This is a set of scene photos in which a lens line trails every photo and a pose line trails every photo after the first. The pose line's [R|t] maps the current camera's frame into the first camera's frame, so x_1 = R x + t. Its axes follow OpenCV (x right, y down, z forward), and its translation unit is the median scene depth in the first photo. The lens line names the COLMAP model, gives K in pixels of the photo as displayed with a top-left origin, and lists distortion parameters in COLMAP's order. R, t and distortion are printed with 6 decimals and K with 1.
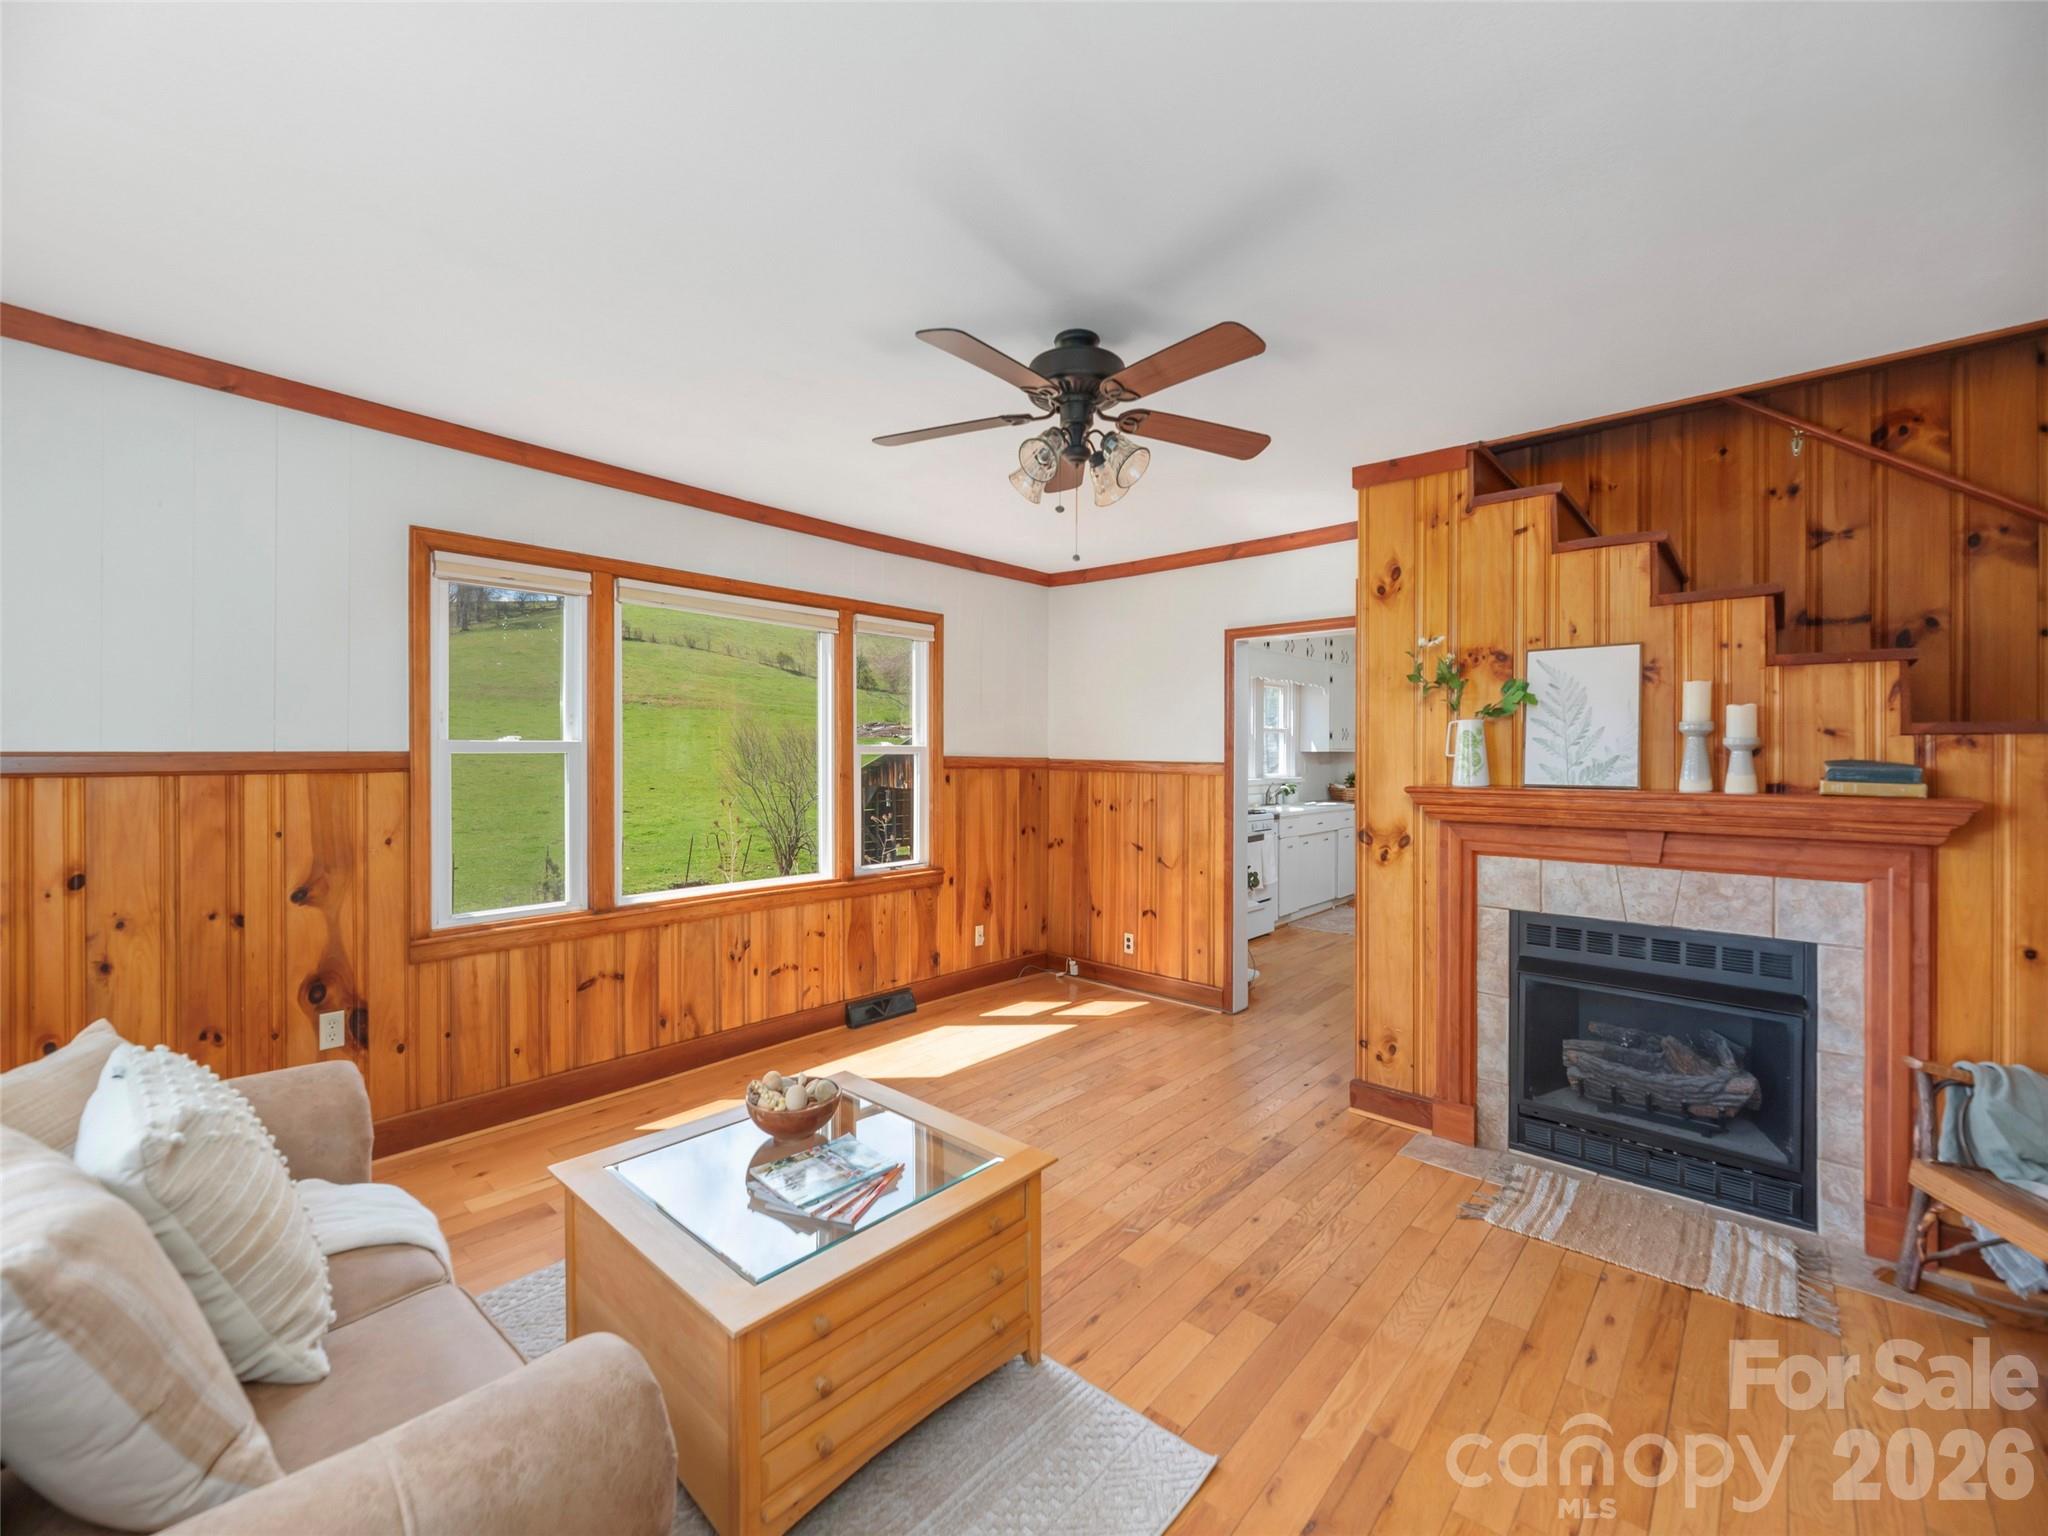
lens RADIAL K [[838.3, 0, 1015.3], [0, 838.3, 756.9], [0, 0, 1]] dist [-0.006019, 0.001165]
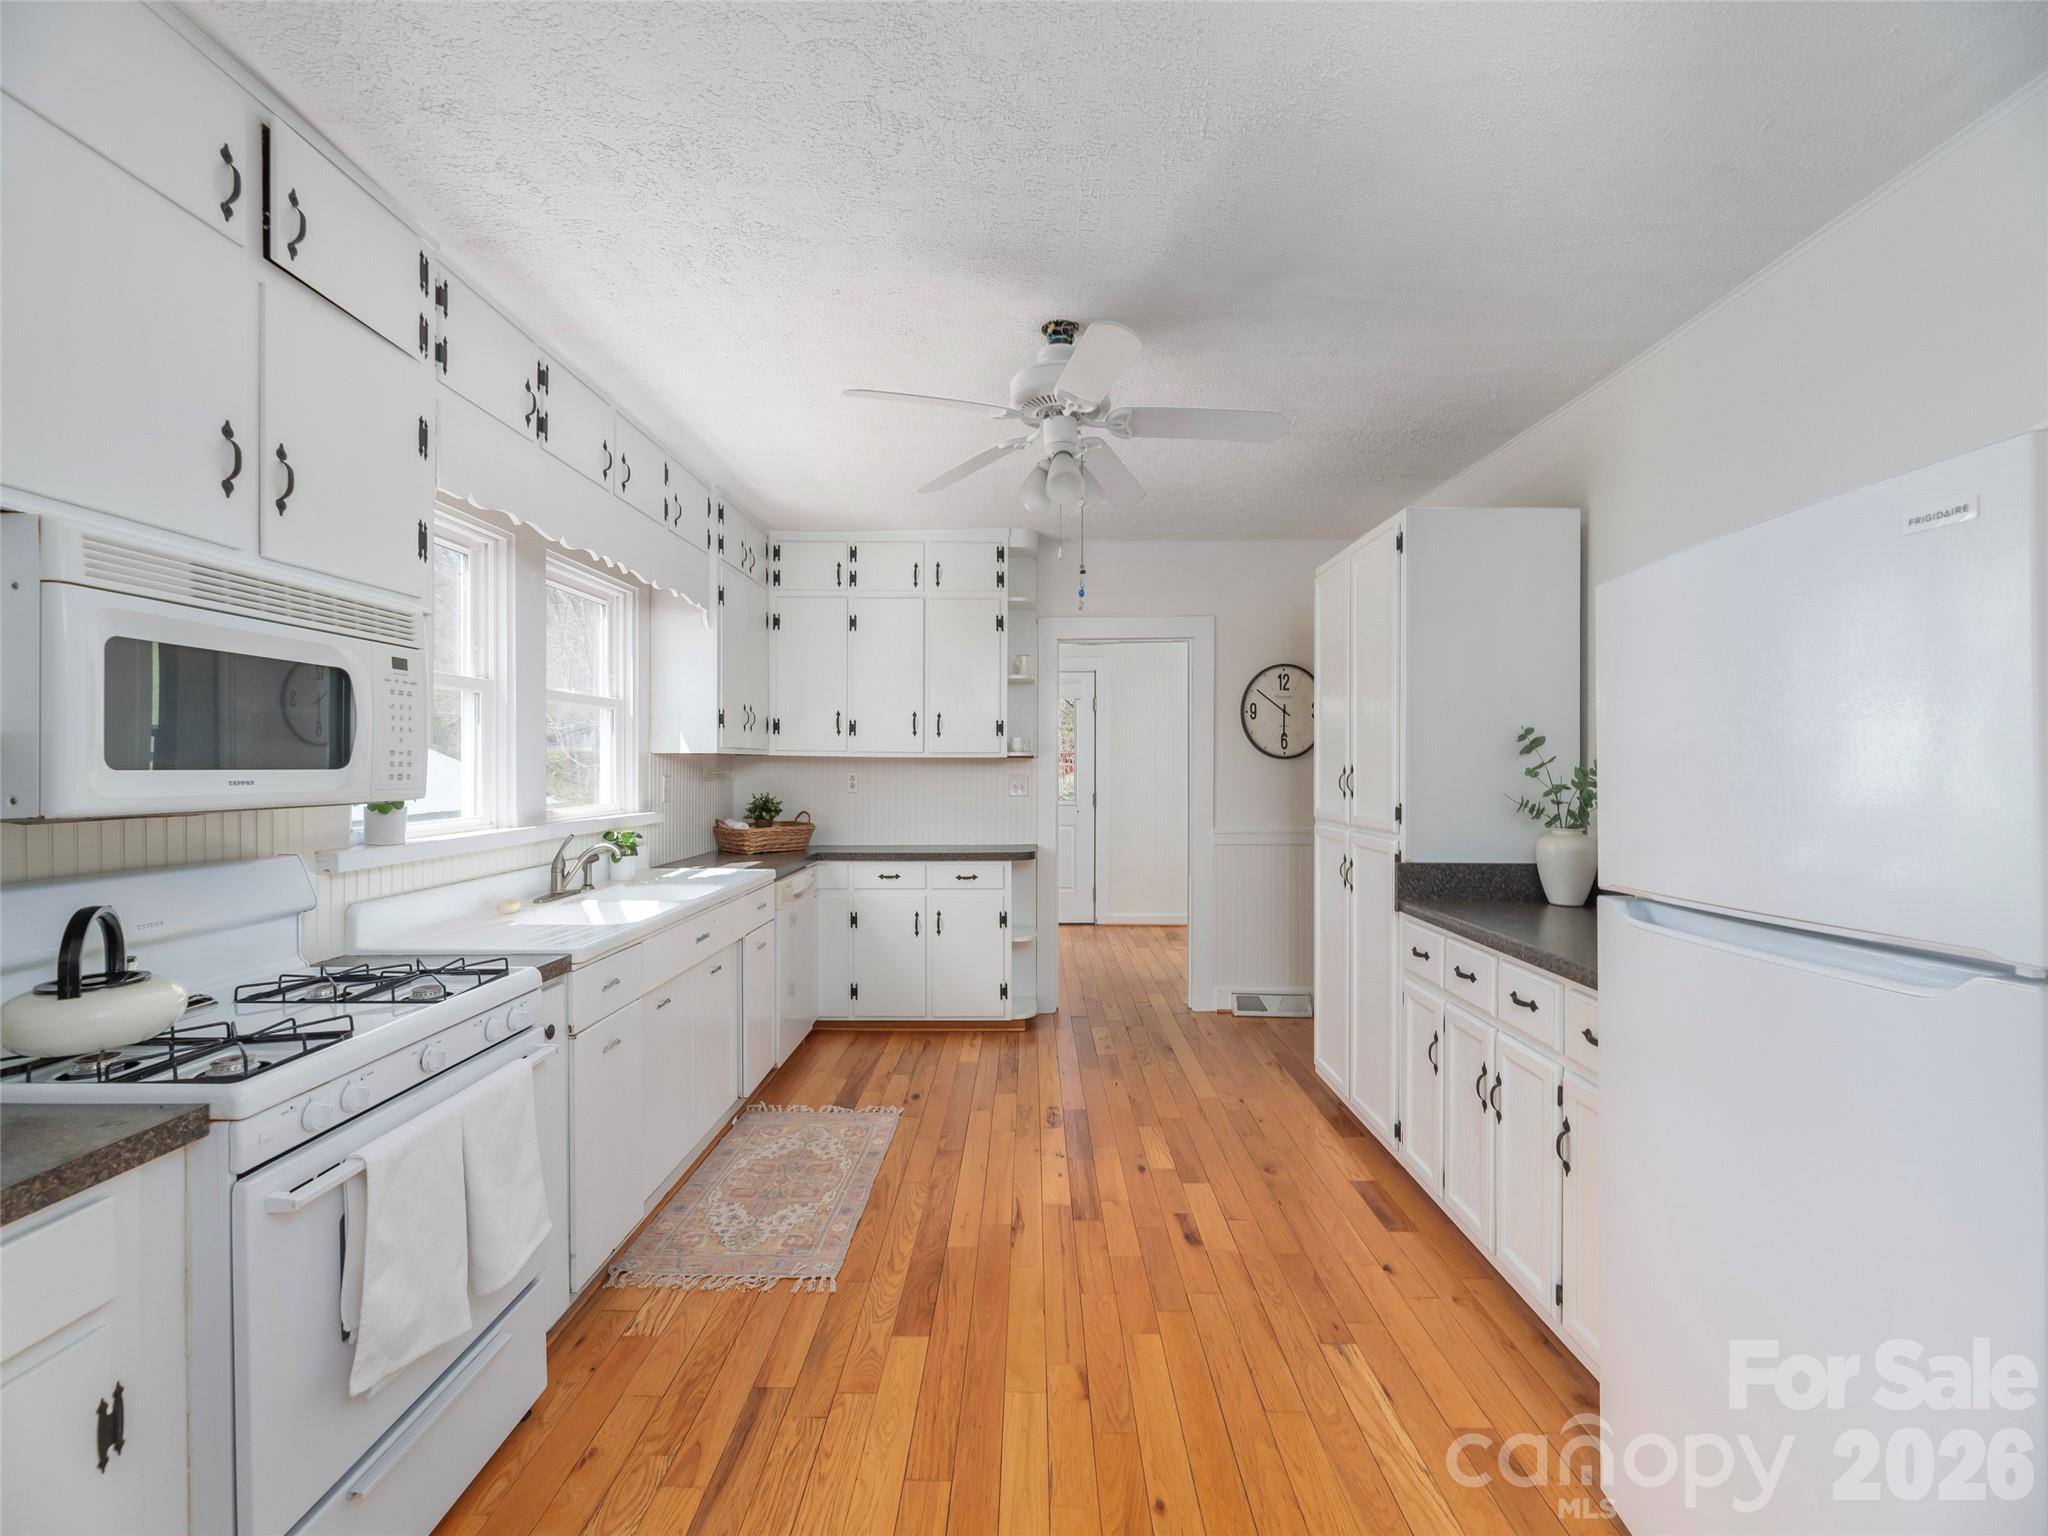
lens RADIAL K [[838.3, 0, 1014.8], [0, 838.3, 769.8], [0, 0, 1]] dist [-0.006019, 0.001165]
pose [[0.740820, -0.005180, 0.671684, 0.517860], [0.003823, 0.999987, 0.003496, 0.004124], [-0.671693, -0.000022, 0.740829, 1.515769]]
